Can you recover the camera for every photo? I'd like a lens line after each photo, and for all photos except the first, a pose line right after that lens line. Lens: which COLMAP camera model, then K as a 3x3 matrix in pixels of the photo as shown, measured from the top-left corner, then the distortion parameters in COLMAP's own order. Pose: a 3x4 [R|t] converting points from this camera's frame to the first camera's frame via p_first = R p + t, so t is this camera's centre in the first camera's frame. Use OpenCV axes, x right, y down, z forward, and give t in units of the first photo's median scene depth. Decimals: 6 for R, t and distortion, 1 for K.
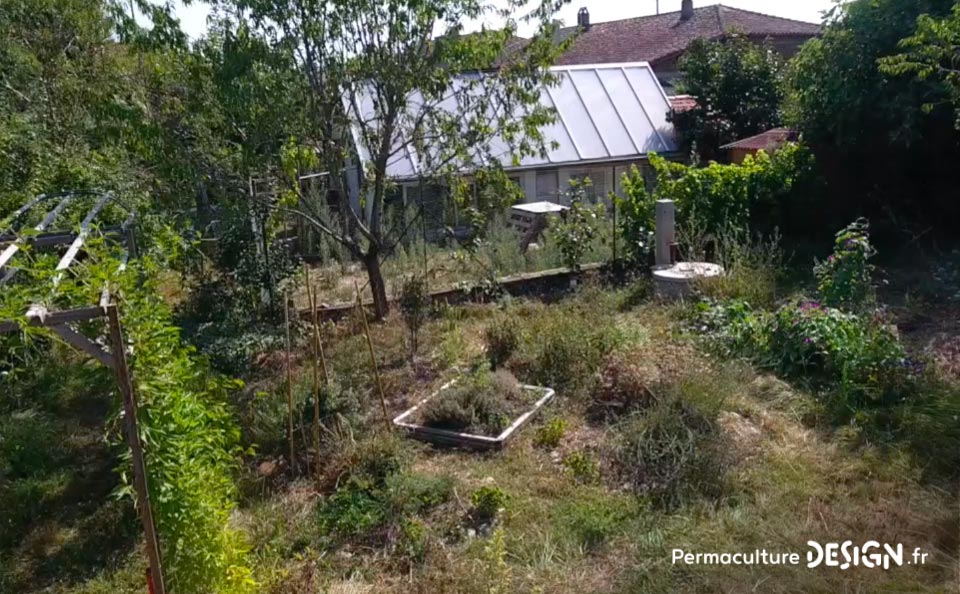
lens RADIAL K [[1160.4, 0, 480.4], [0, 1160.4, 332.2], [0, 0, 1]] dist [-0.007933, -0.012836]
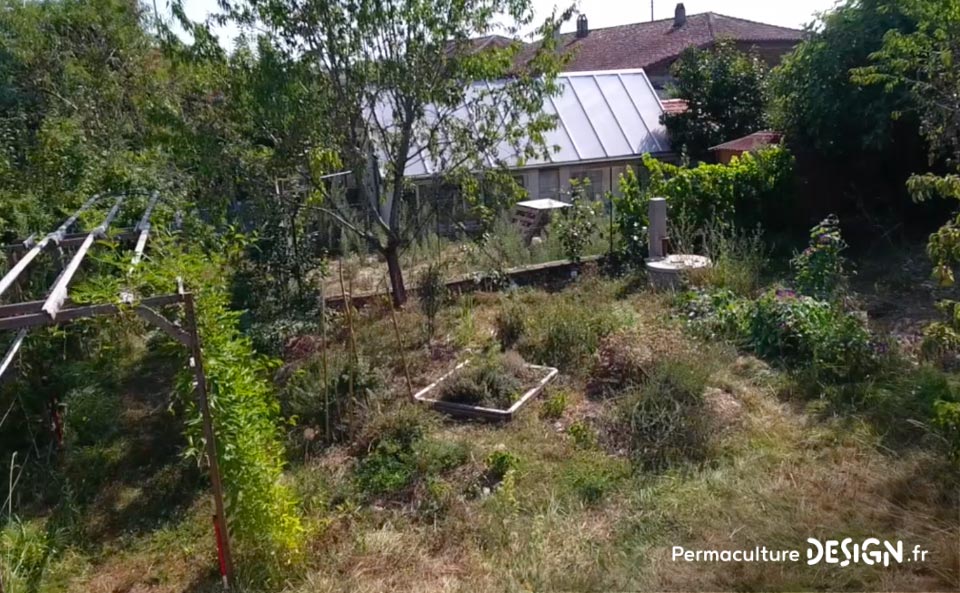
lens RADIAL K [[1171.0, 0, 436.6], [0, 1171.0, 295.9], [0, 0, 1]] dist [-0.002536, -0.004222]
pose [[0.999379, -0.000230, -0.035250, -0.012312], [-0.000574, 0.999740, -0.022789, 0.004507], [0.035246, 0.022796, 0.999119, -0.128400]]
